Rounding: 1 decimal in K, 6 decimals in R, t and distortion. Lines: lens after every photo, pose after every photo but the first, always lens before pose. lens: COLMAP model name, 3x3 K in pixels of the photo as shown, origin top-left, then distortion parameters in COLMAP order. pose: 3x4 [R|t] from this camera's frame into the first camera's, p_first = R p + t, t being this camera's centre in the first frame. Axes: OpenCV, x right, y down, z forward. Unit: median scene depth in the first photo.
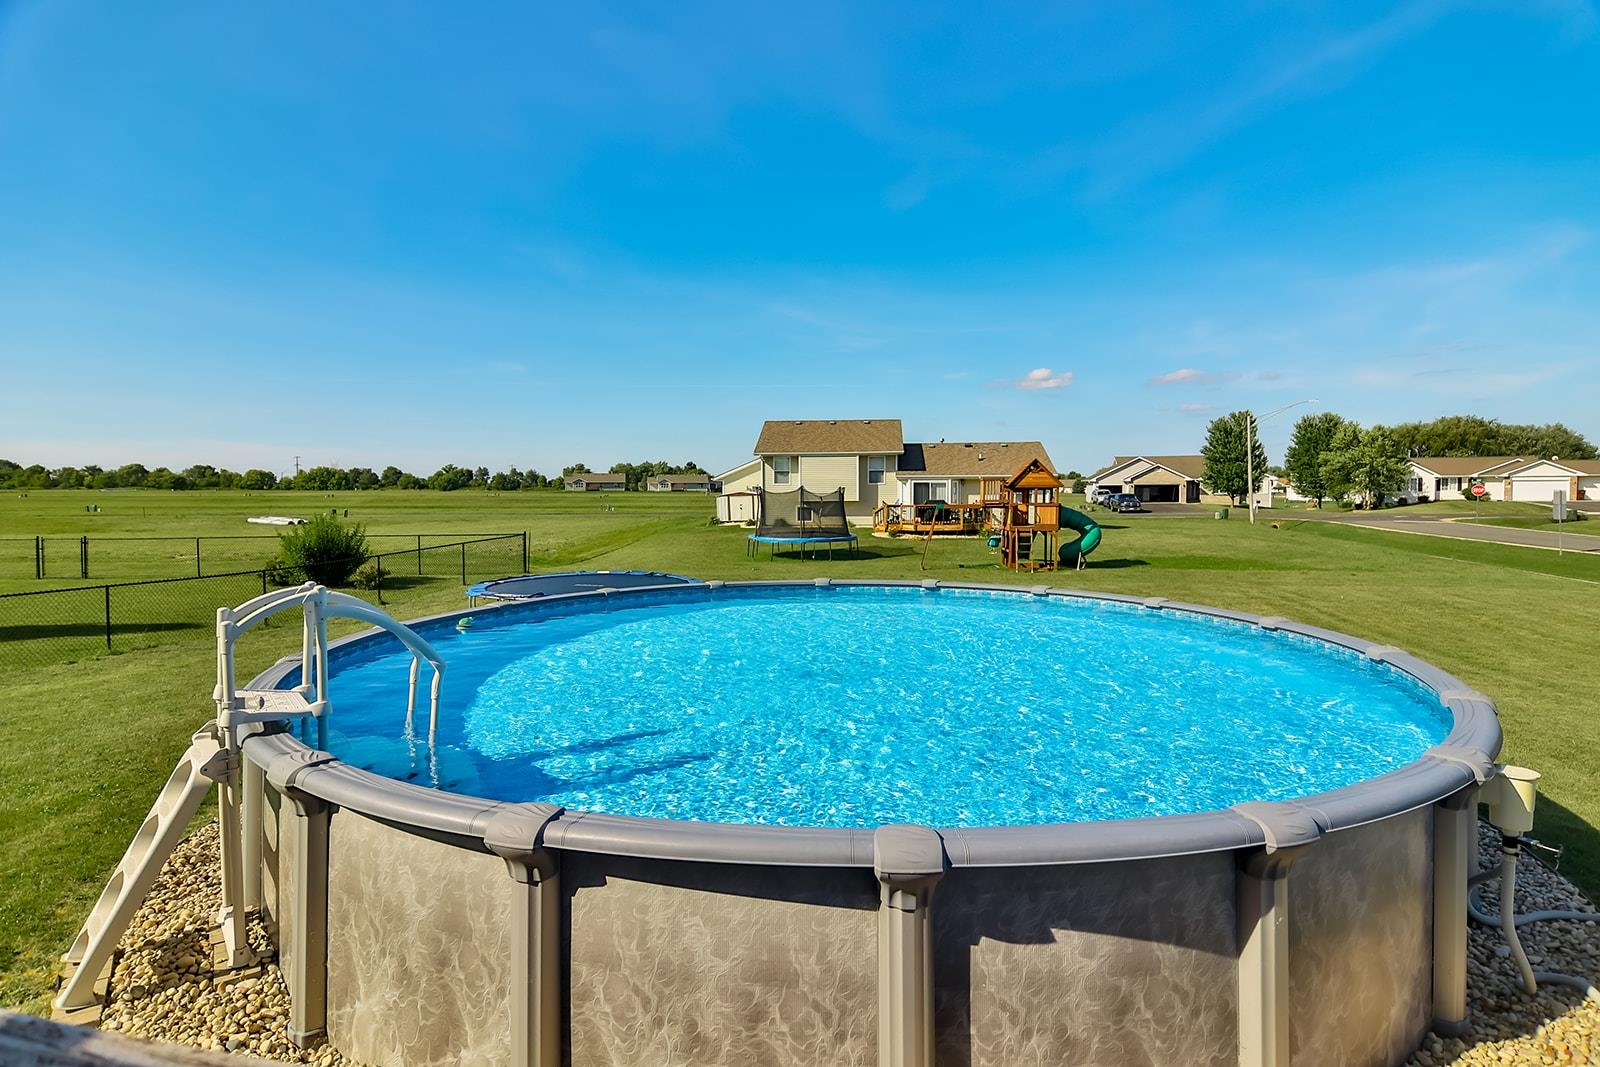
lens RADIAL K [[828.9, 0, 808.3], [0, 828.9, 512.2], [0, 0, 1]] dist [0.097555, -0.063713]
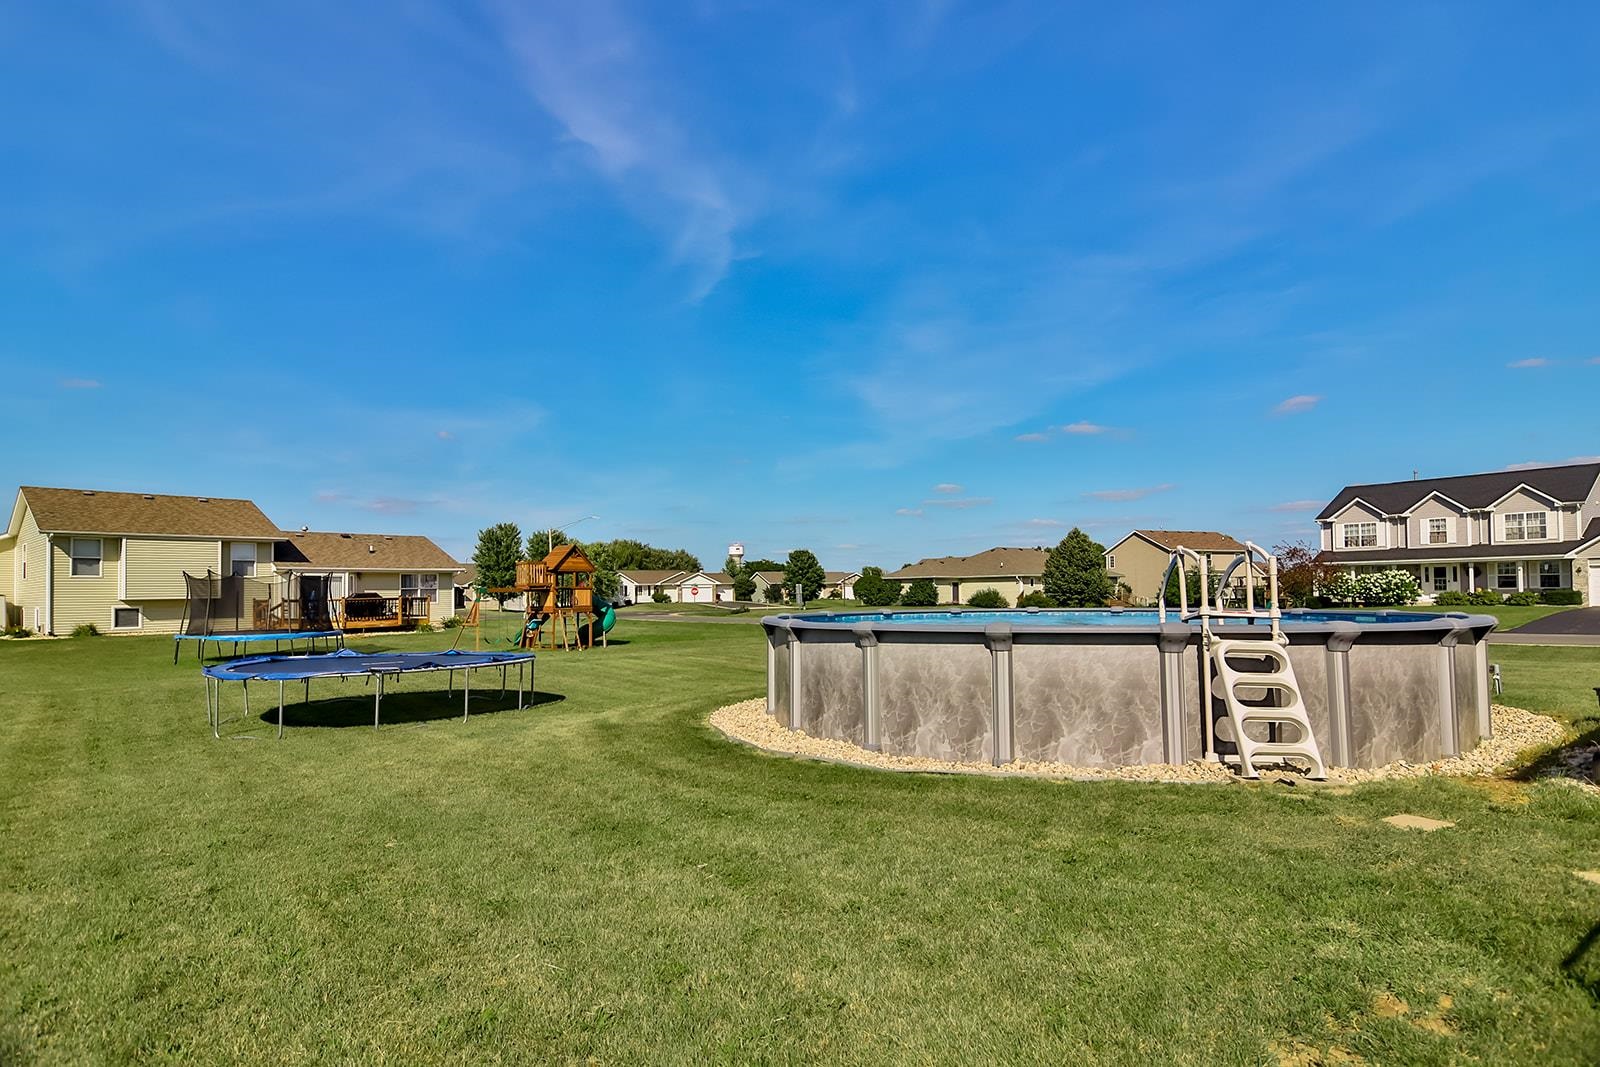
lens RADIAL K [[828.9, 0, 808.3], [0, 828.9, 512.2], [0, 0, 1]] dist [0.097555, -0.063713]
pose [[0.603413, 0.077365, 0.793667, -0.124576], [0.031270, 0.992222, -0.120493, 0.010143], [-0.796815, 0.097525, 0.596300, 0.033963]]
